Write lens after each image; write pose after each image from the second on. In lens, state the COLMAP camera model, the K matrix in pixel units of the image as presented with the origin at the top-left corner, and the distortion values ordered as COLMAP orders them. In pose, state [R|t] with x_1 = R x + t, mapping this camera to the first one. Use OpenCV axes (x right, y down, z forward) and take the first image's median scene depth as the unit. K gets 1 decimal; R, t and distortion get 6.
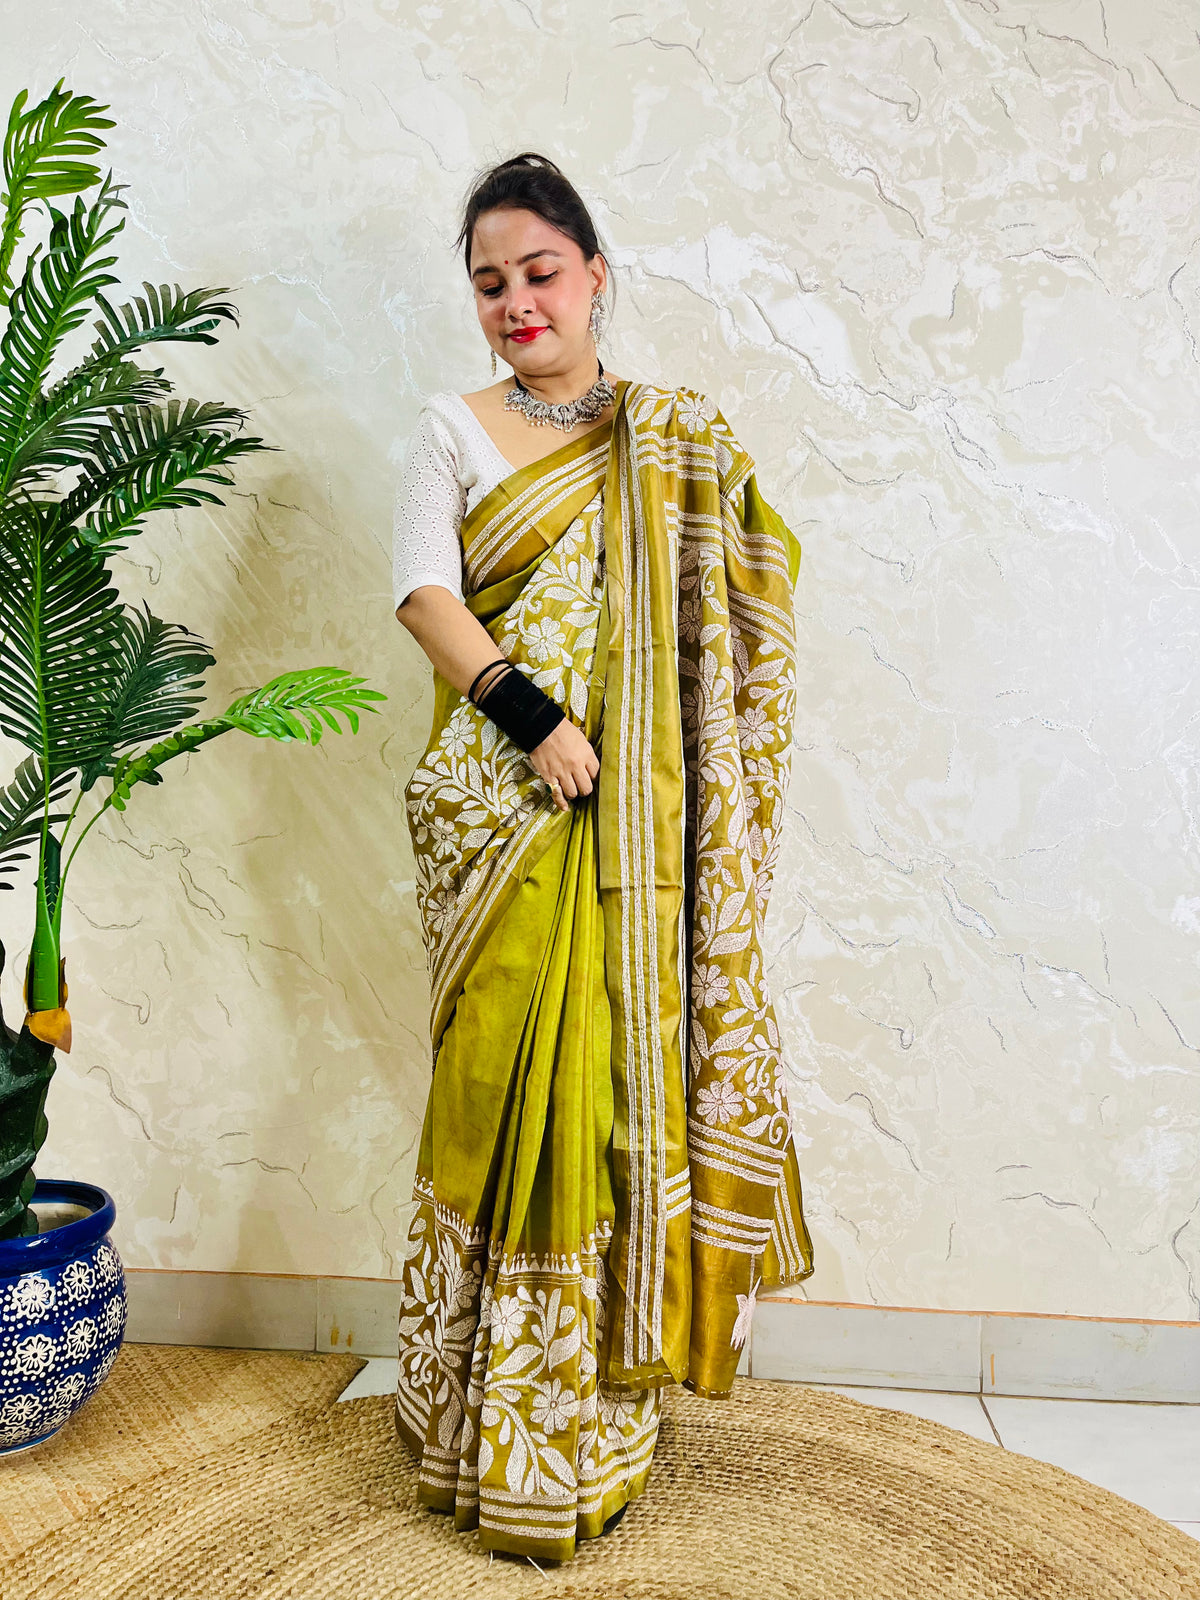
lens RADIAL K [[1208.4, 0, 607.5], [0, 1208.4, 811.7], [0, 0, 1]] dist [0.123824, -0.168706]
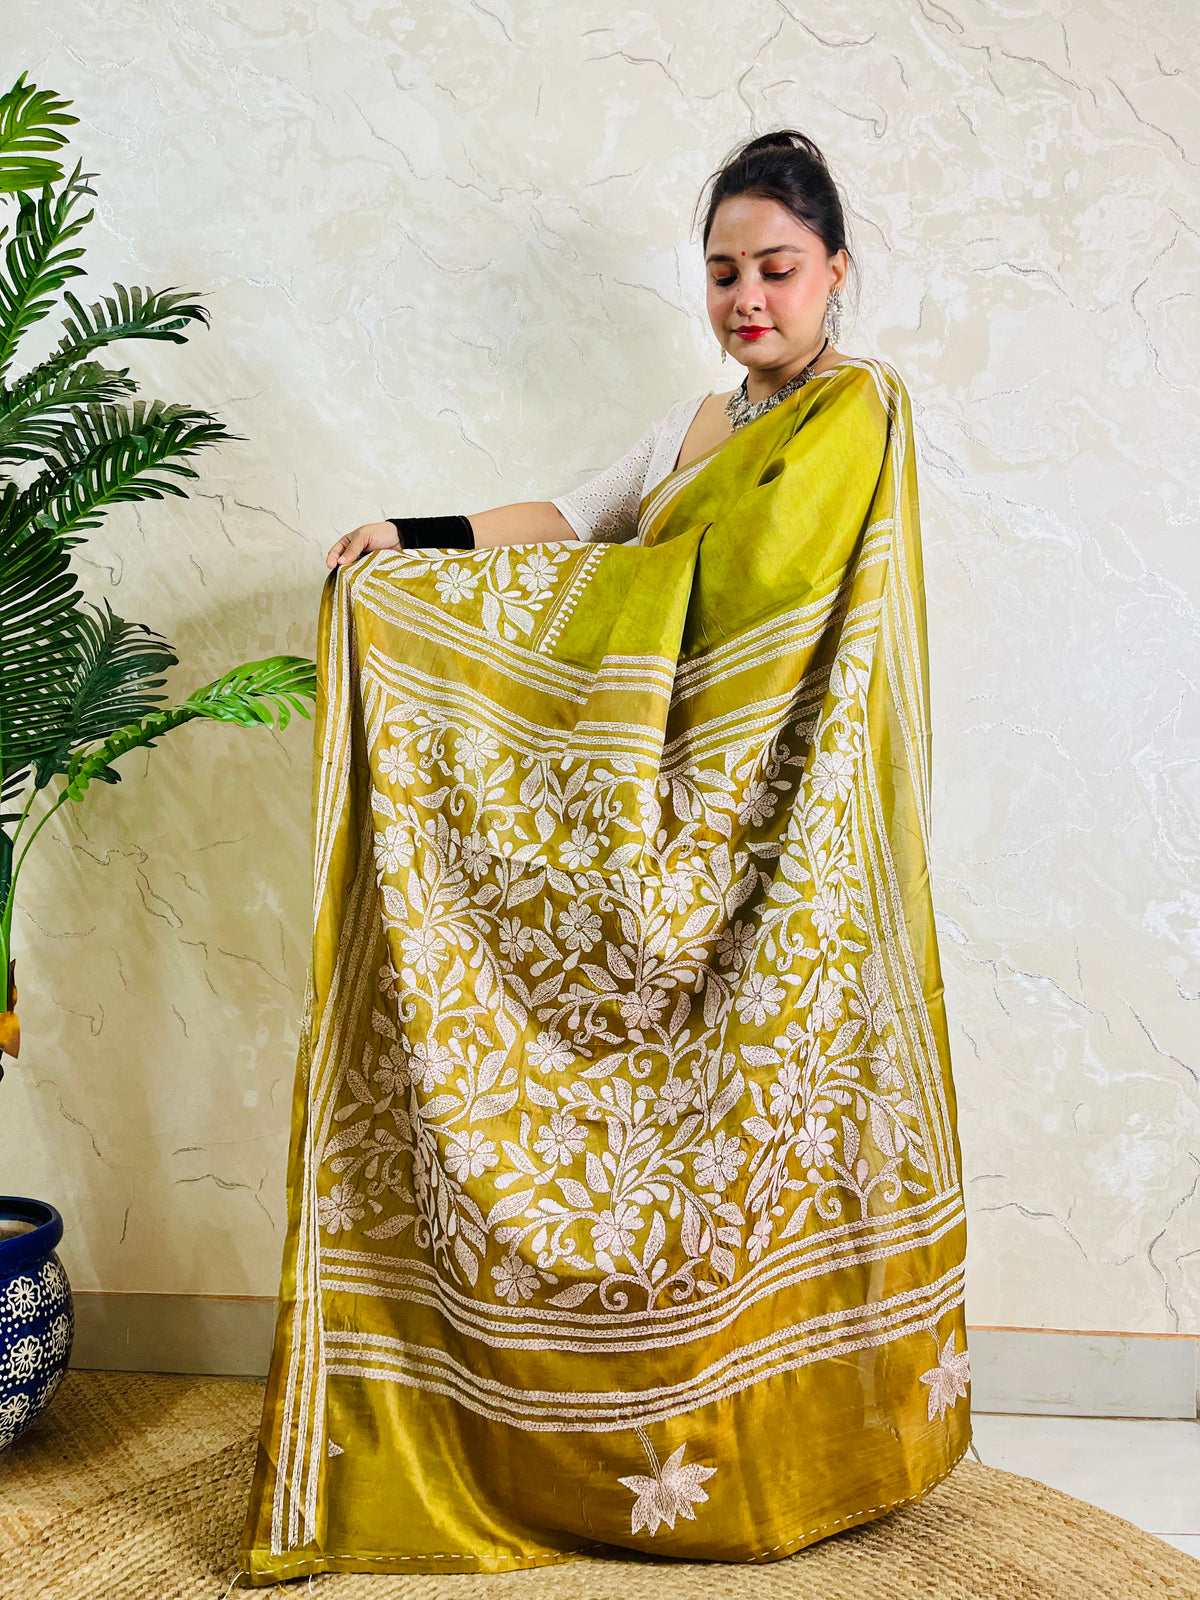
lens RADIAL K [[1208.4, 0, 607.5], [0, 1208.4, 811.7], [0, 0, 1]] dist [0.123824, -0.168706]
pose [[0.999519, 0.003502, 0.030813, -0.006181], [-0.002334, 0.999281, -0.037841, 0.034697], [-0.030923, 0.037751, 0.998809, 0.014686]]
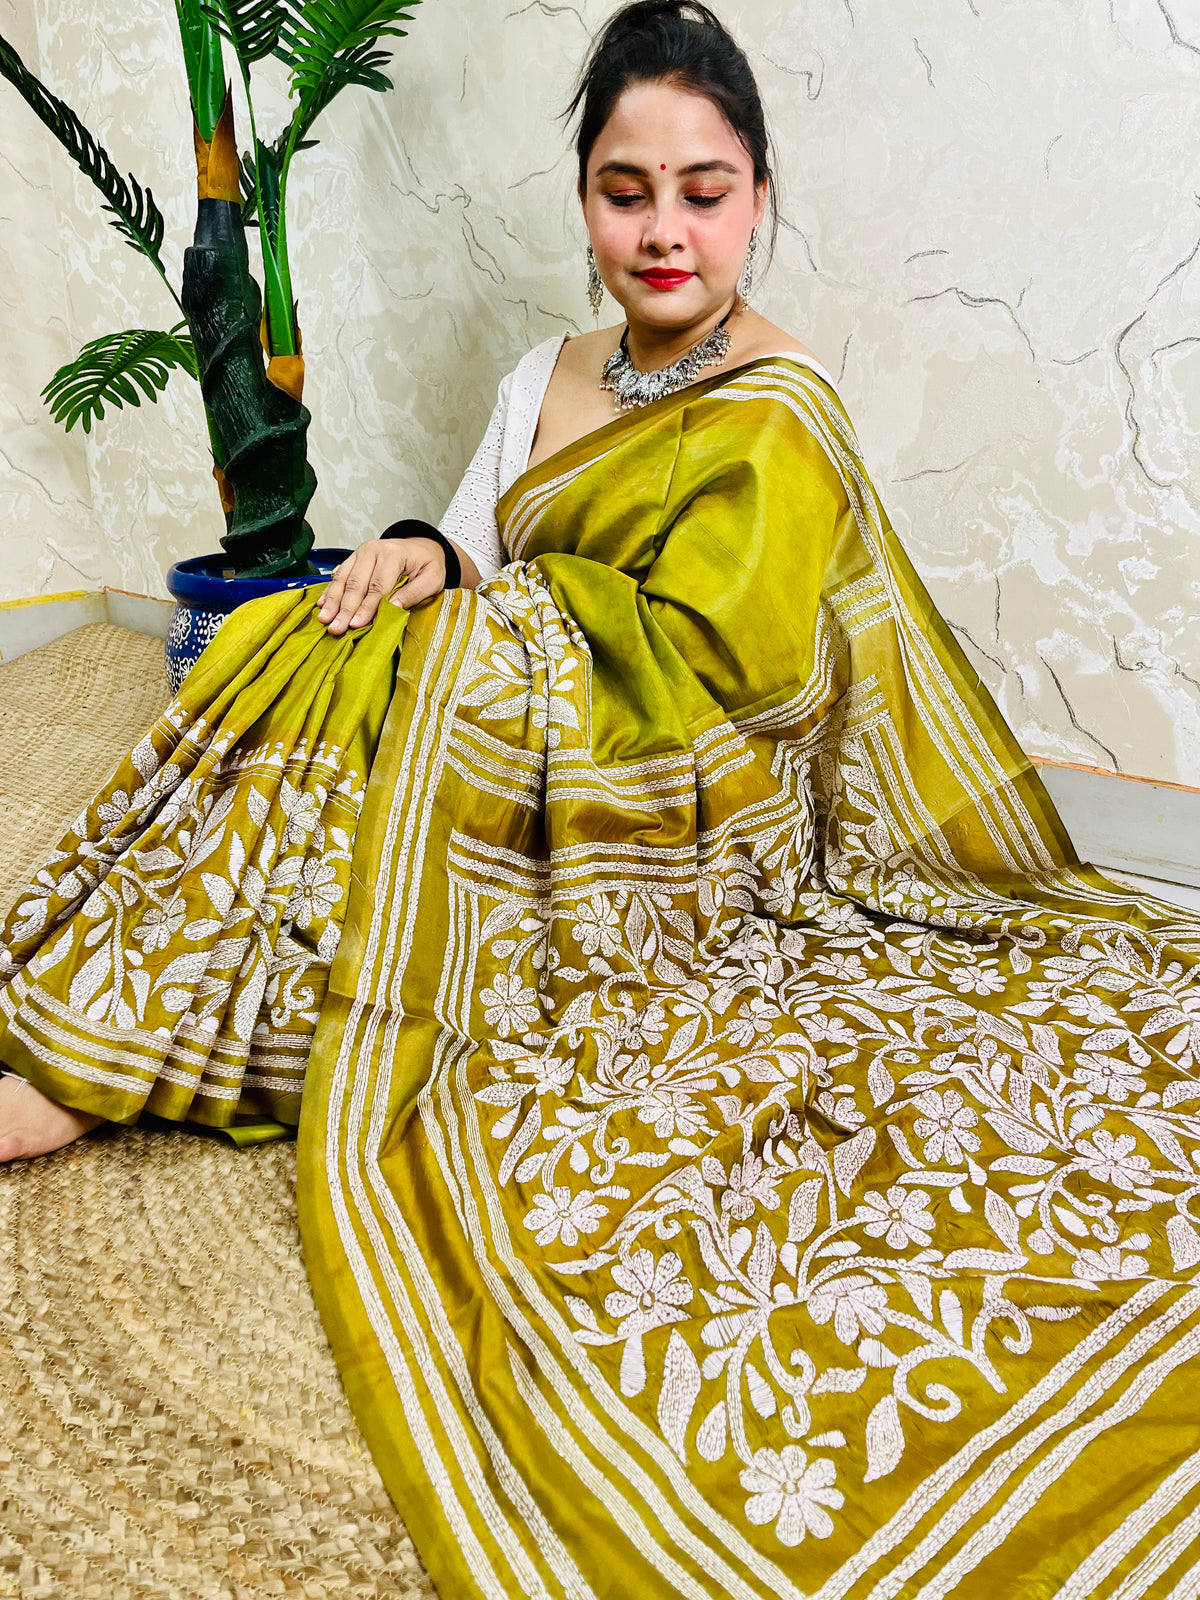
lens RADIAL K [[1228.1, 0, 600.0], [0, 1228.1, 800.0], [0, 0, 1]] dist [0.072842, -0.080228]
pose [[0.870204, 0.159195, -0.466263, 0.245060], [0.015921, 0.936780, 0.349557, 0.133441], [0.492434, -0.311610, 0.812655, 0.190245]]
